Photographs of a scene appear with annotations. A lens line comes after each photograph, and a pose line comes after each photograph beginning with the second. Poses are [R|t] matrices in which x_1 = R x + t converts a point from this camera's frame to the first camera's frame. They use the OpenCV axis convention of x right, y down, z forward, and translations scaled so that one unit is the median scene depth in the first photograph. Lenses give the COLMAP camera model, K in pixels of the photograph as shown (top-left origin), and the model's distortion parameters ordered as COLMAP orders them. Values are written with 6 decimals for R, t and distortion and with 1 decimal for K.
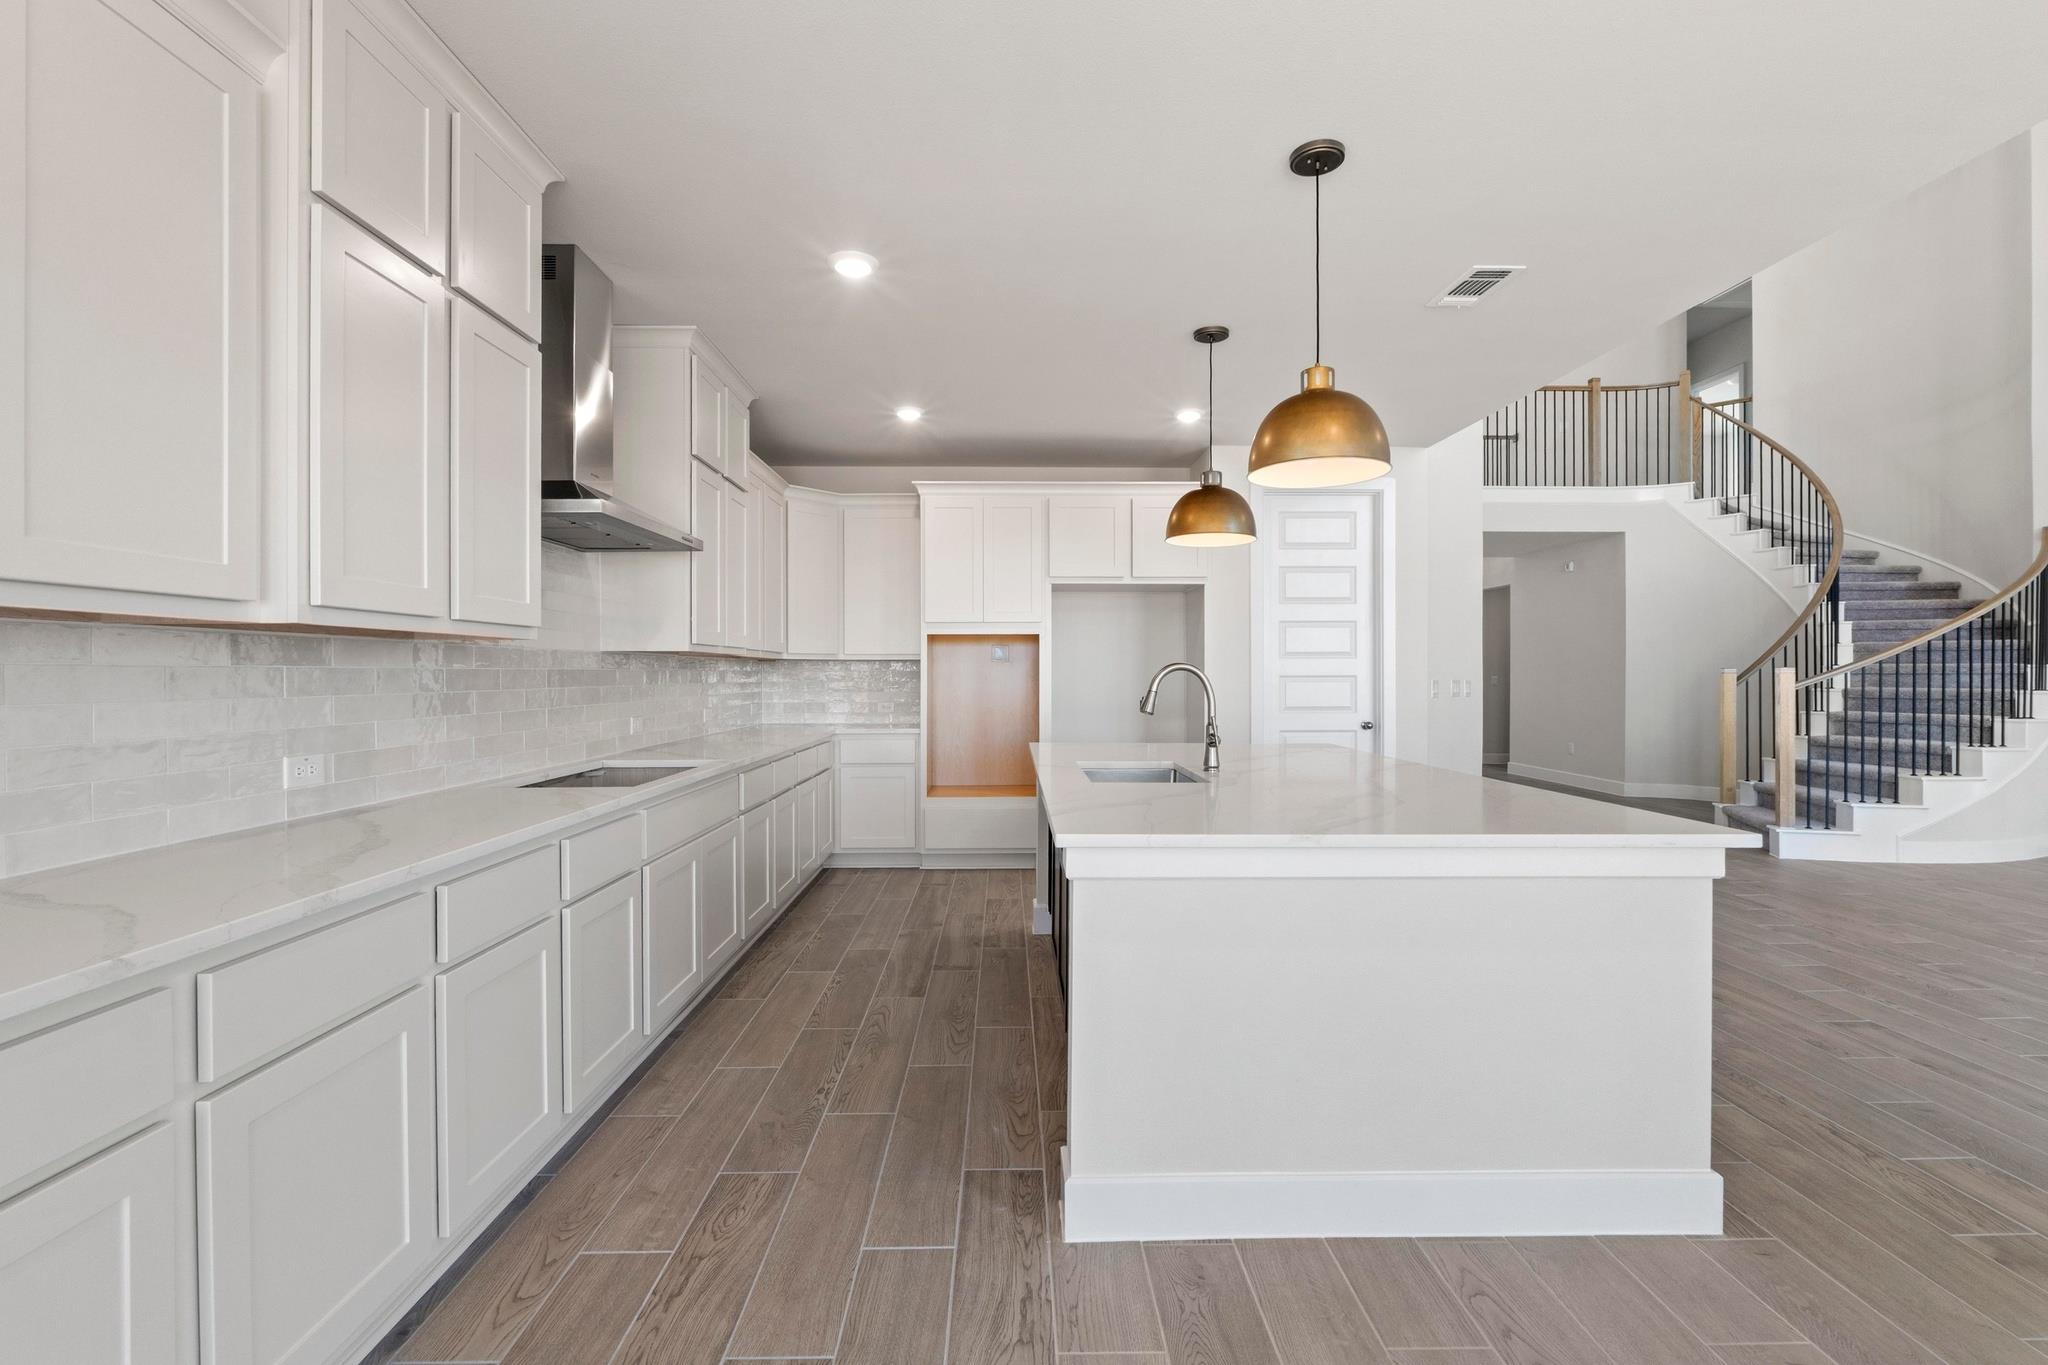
lens RADIAL K [[884.4, 0, 1023.1], [0, 884.4, 677.0], [0, 0, 1]] dist [-0.008458, 0.000015]
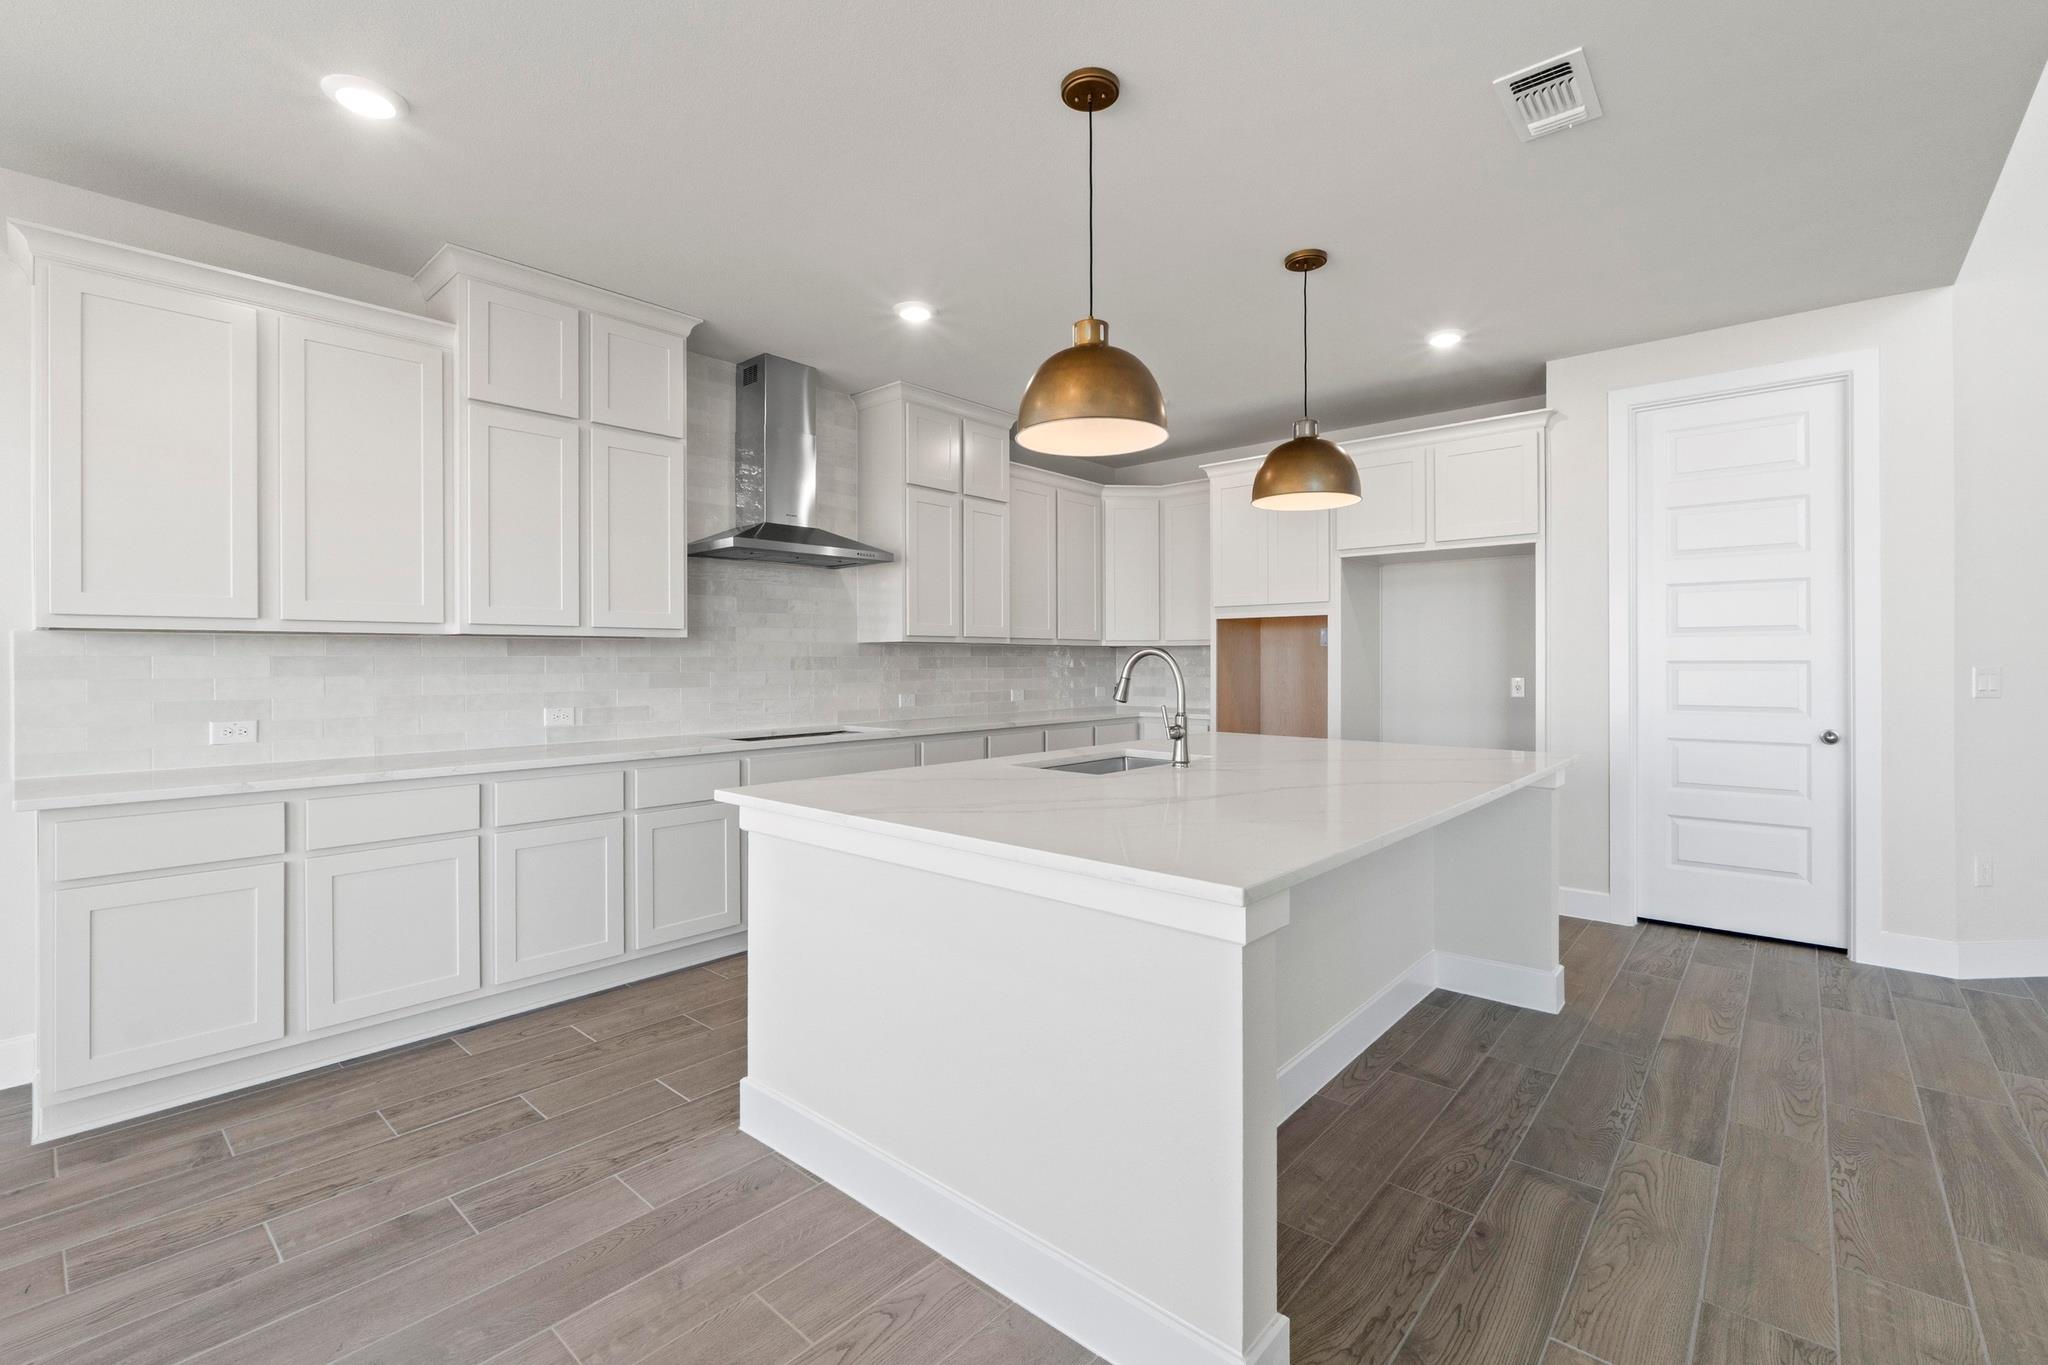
lens RADIAL K [[884.4, 0, 1024.3], [0, 884.4, 668.3], [0, 0, 1]] dist [-0.008458, 0.000015]
pose [[0.741868, 0.004951, -0.670527, 0.398445], [0.000038, 0.999972, 0.007427, -0.000868], [0.670545, -0.005535, 0.741848, 0.126191]]
